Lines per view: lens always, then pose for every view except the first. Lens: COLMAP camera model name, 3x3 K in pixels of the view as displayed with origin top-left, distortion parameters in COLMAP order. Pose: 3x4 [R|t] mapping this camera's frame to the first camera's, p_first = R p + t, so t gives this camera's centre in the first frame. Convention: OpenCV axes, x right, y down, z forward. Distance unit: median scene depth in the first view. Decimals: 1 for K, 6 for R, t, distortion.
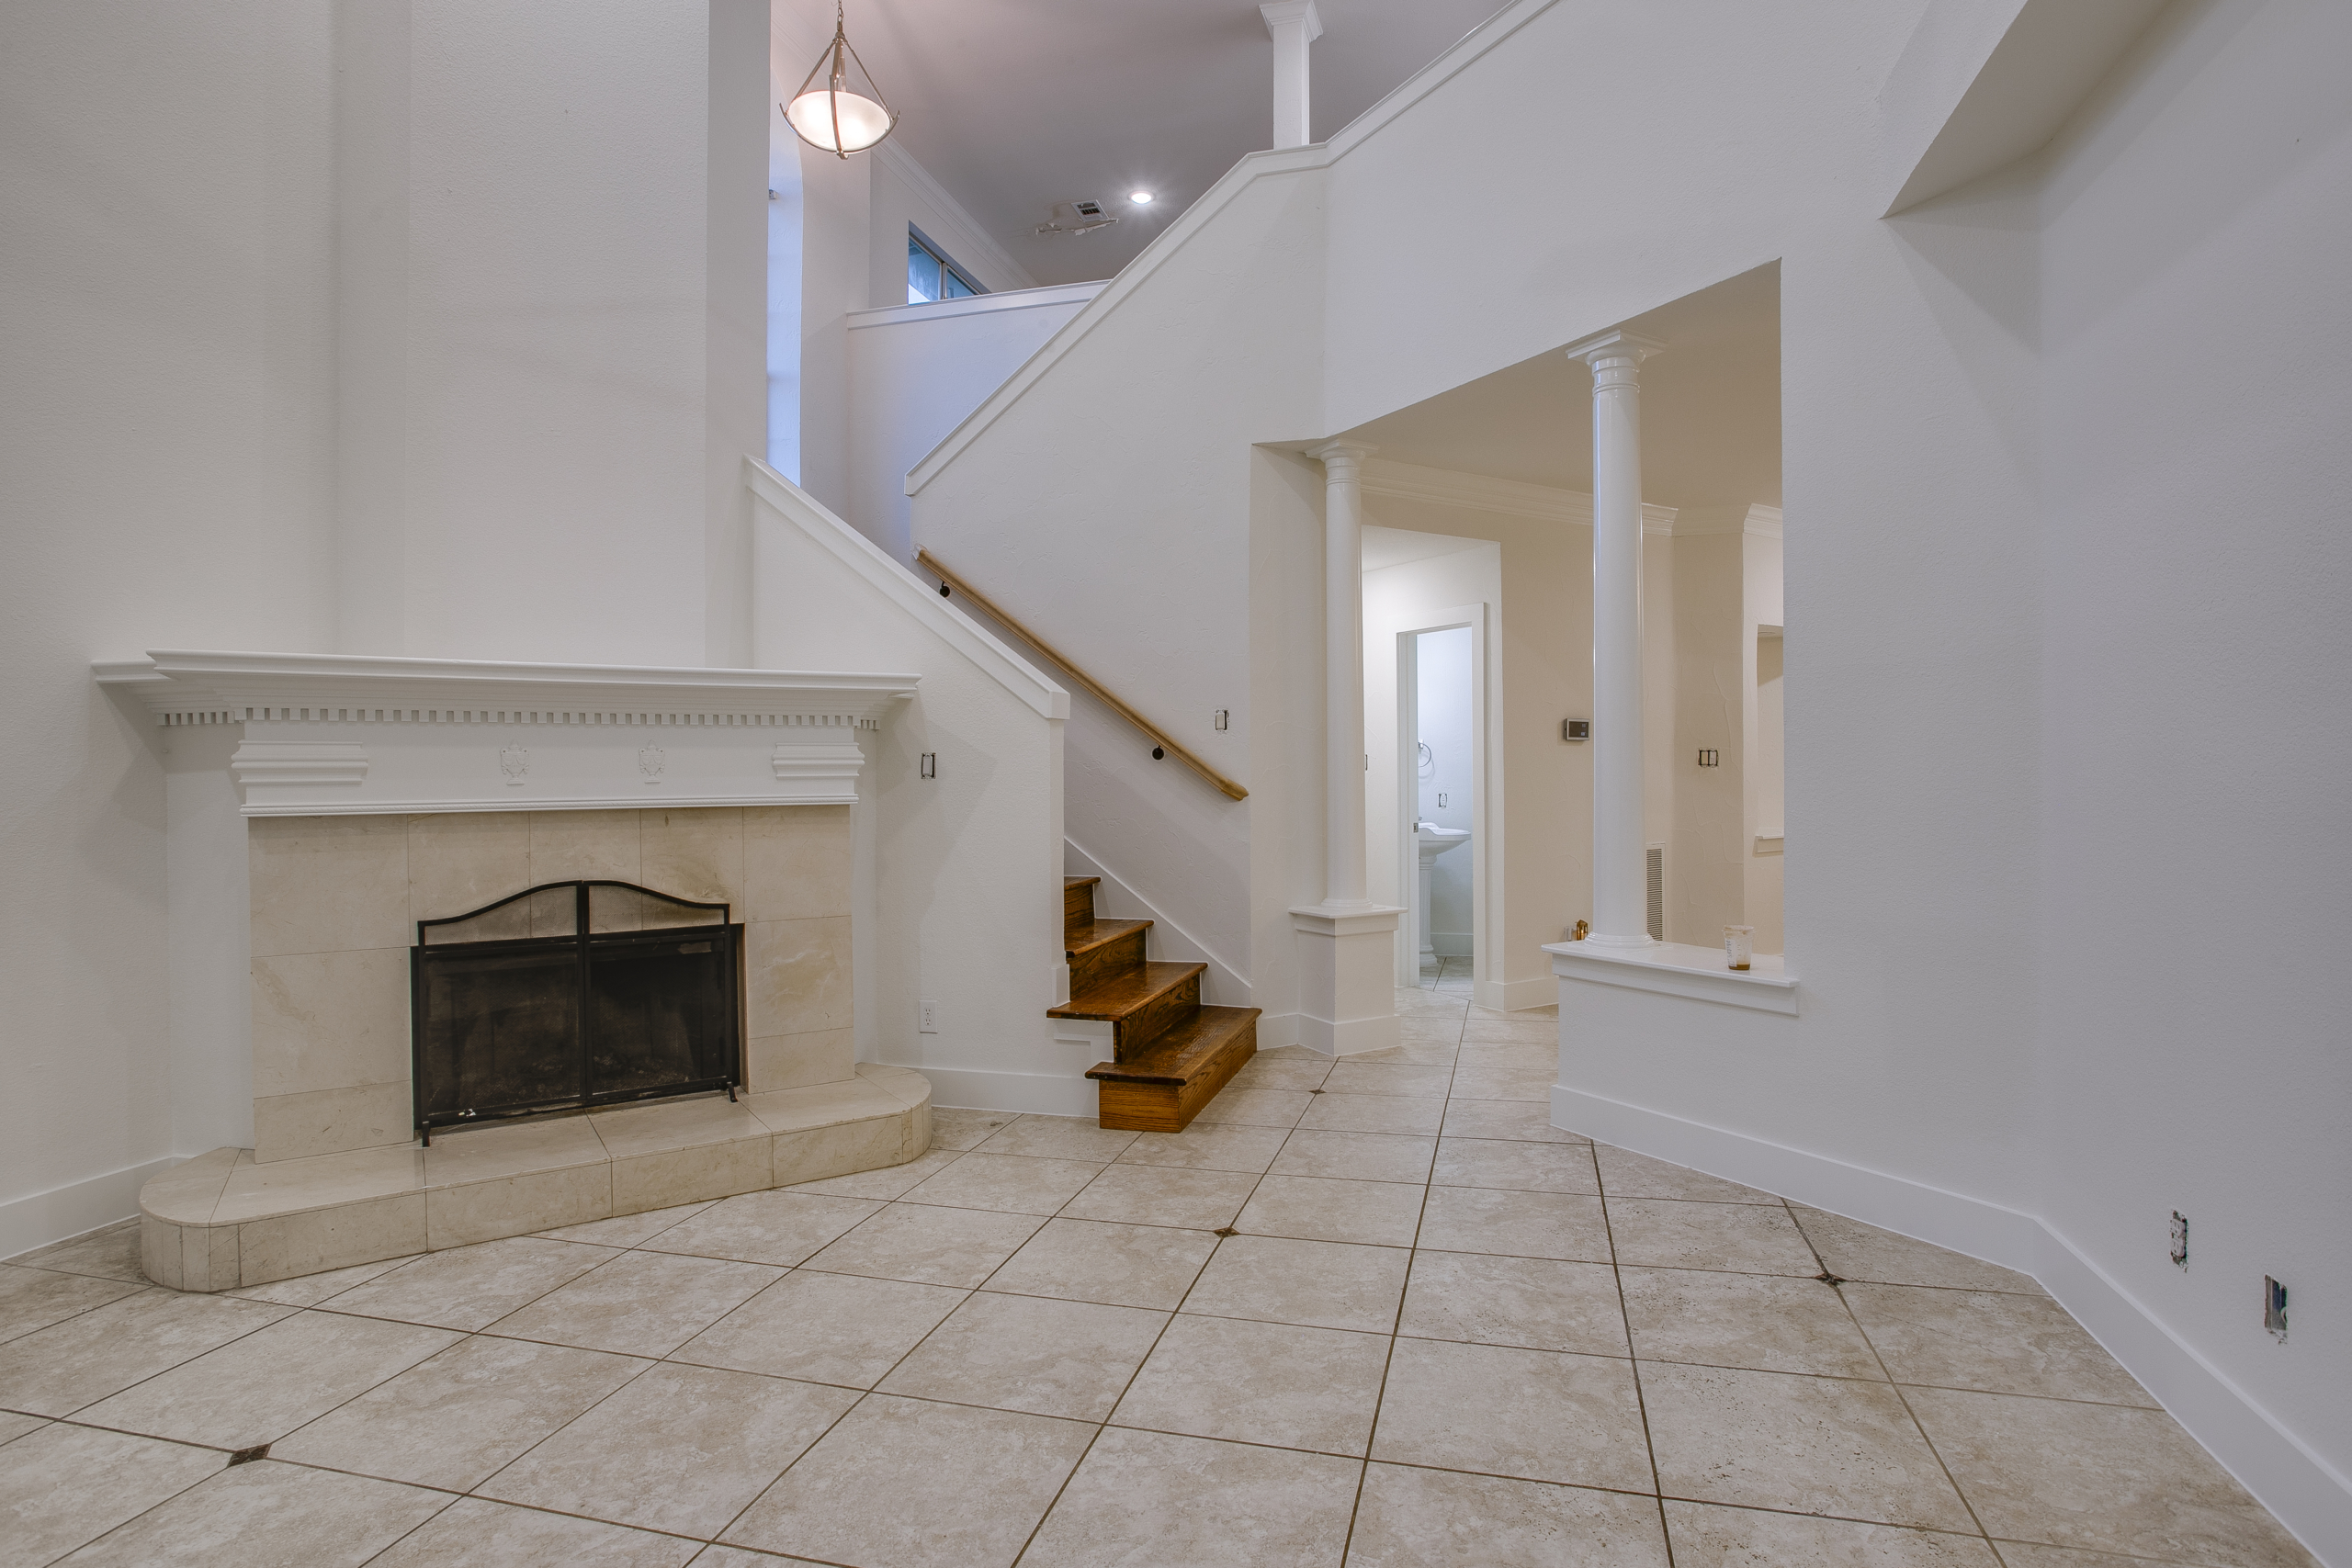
lens RADIAL K [[1215.5, 0, 1179.8], [0, 1215.5, 783.7], [0, 0, 1]] dist [-0.001096, 0.004097]
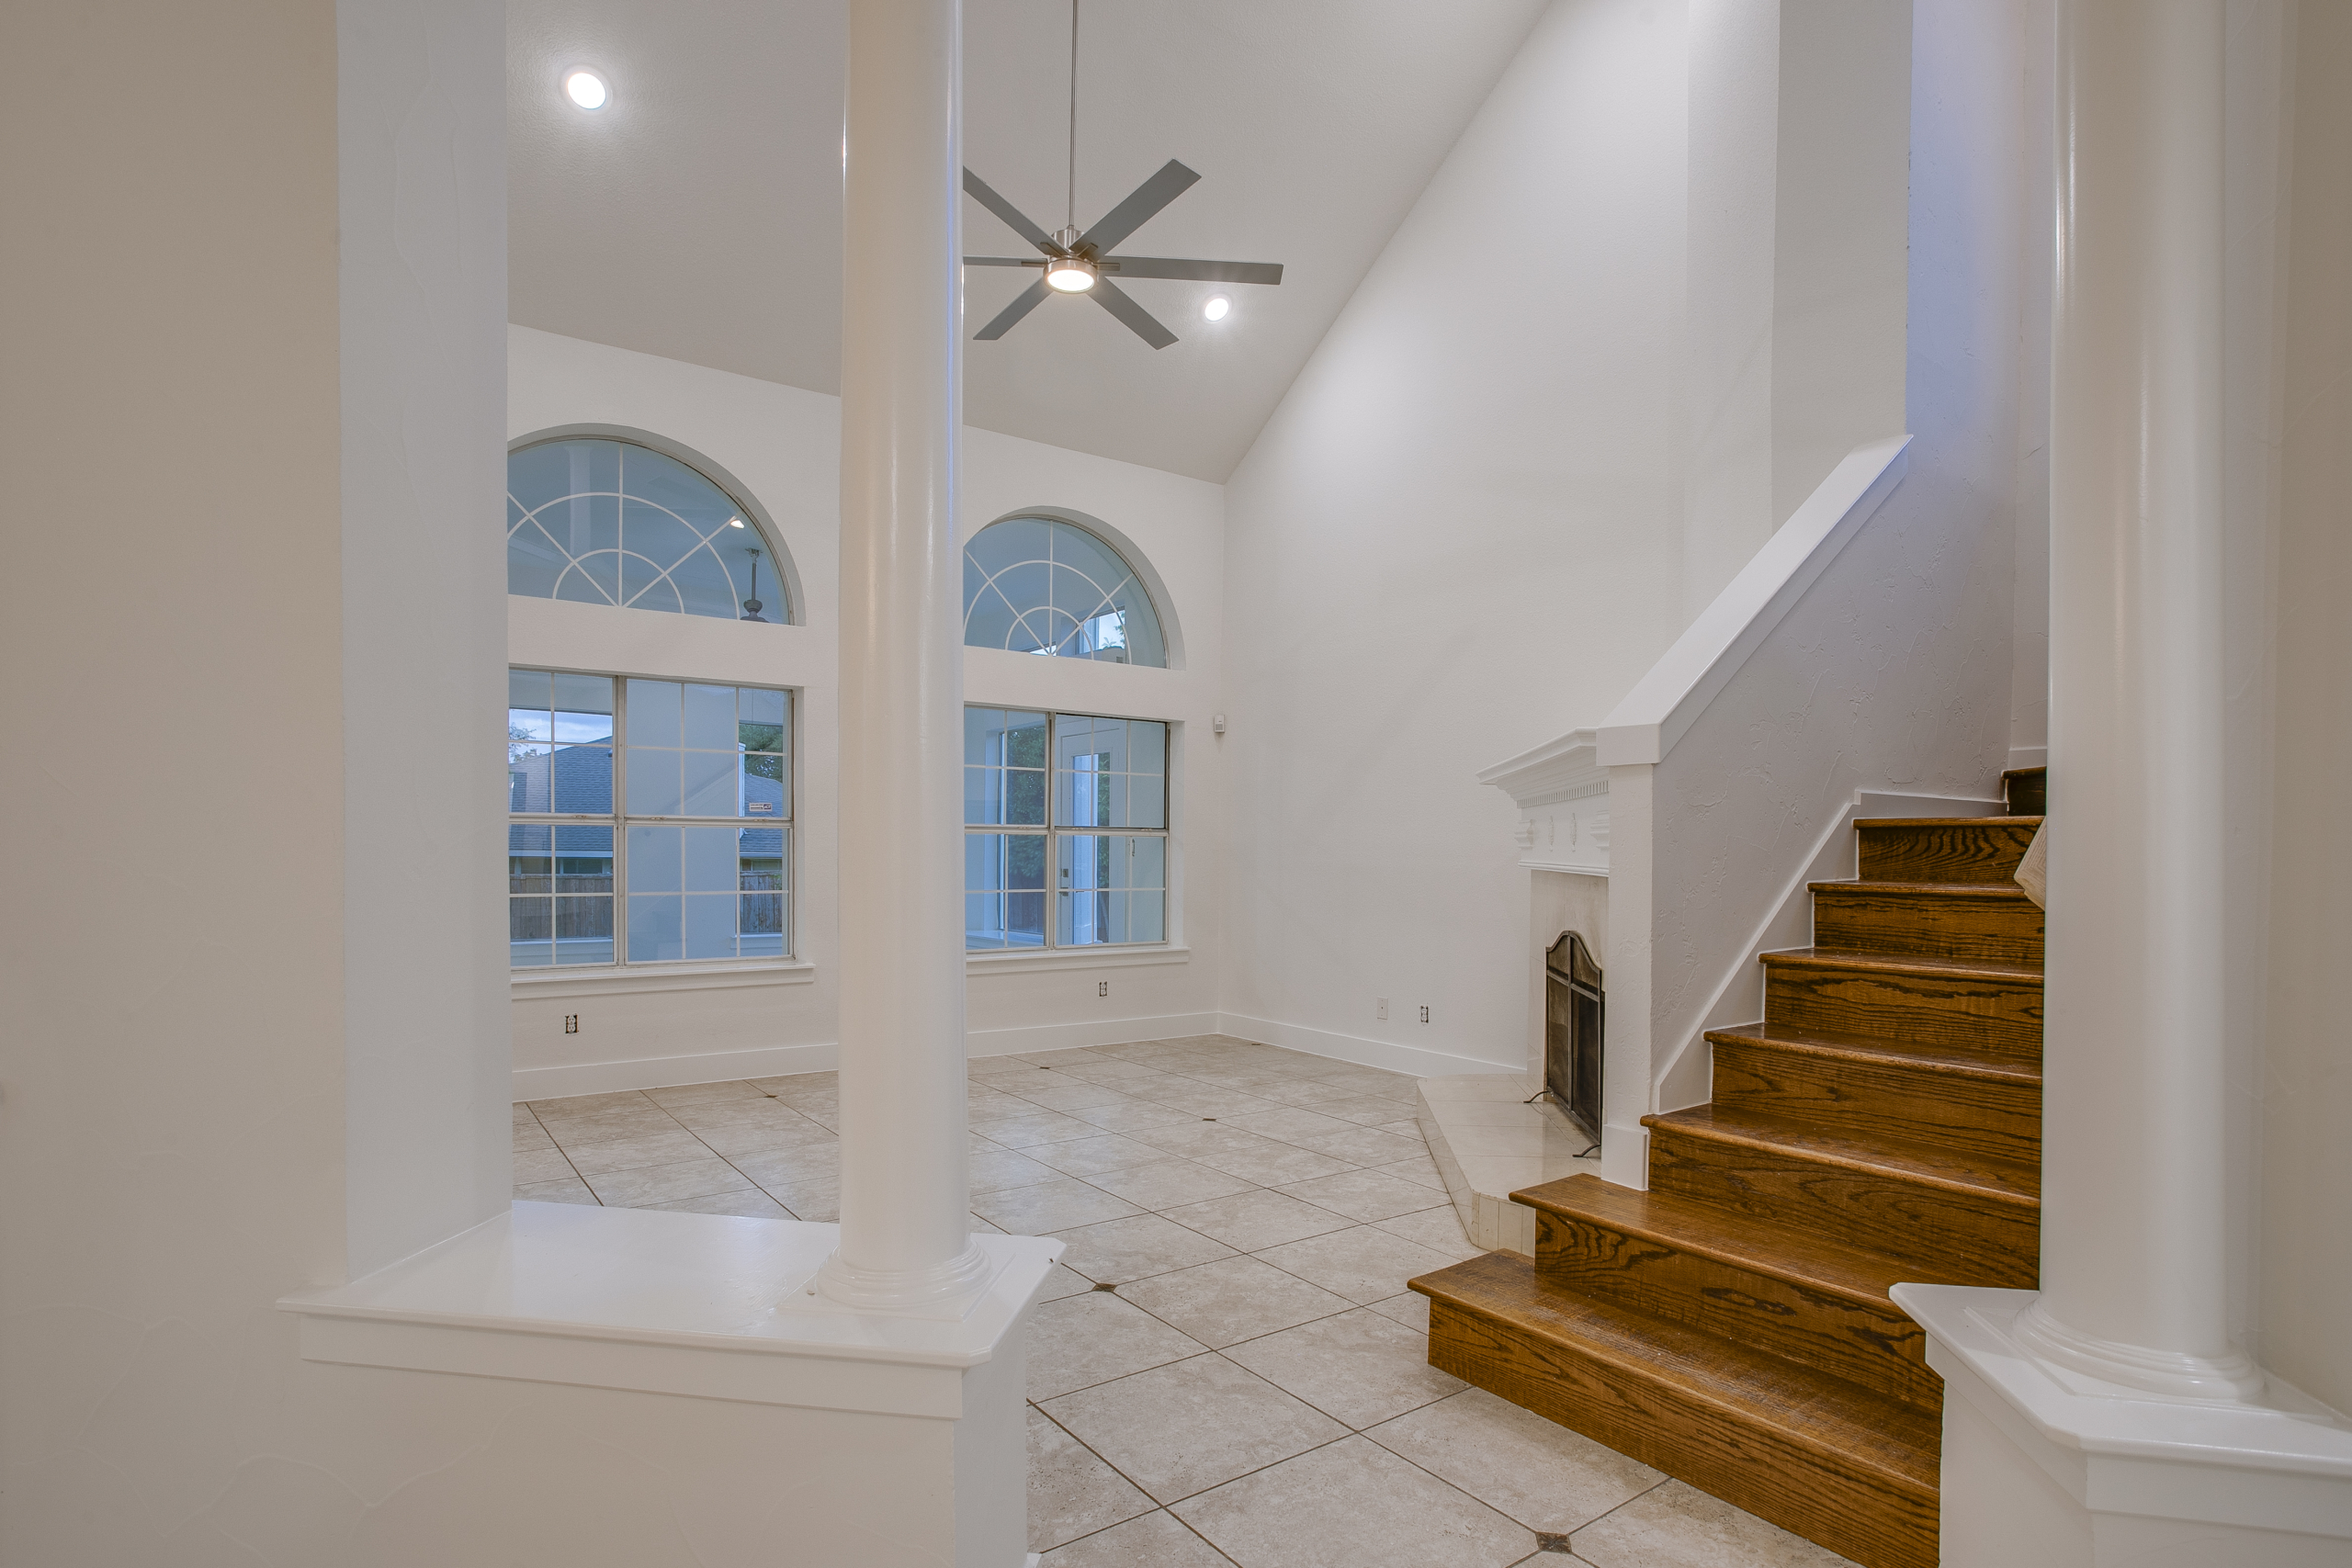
lens RADIAL K [[1215.5, 0, 1208.2], [0, 1215.5, 852.9], [0, 0, 1]] dist [-0.001096, 0.004097]
pose [[-0.622846, 0.006605, -0.782317, 0.788931], [0.001027, 0.999970, 0.007625, -0.009596], [0.782344, 0.003945, -0.622834, 1.706385]]
